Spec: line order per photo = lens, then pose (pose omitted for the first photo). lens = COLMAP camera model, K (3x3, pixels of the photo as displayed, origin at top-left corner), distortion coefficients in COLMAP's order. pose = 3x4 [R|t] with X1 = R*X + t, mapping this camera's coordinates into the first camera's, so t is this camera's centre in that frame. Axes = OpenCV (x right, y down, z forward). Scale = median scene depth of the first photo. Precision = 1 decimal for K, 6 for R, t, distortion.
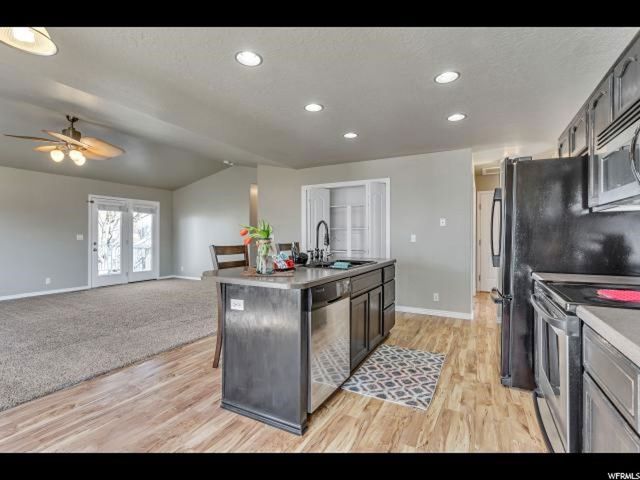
lens RADIAL K [[305.3, 0, 320.0], [0, 305.3, 240.0], [0, 0, 1]] dist [0.009468, 0.000181]
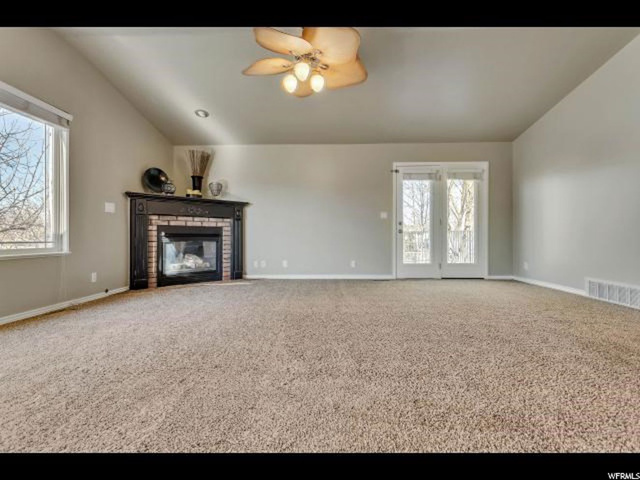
lens RADIAL K [[305.3, 0, 320.0], [0, 305.3, 240.0], [0, 0, 1]] dist [0.009468, 0.000181]
pose [[0.456443, 0.013334, -0.889653, -0.113106], [-0.008325, 0.999908, 0.010715, 0.045304], [0.889714, 0.002515, 0.456512, 0.423888]]
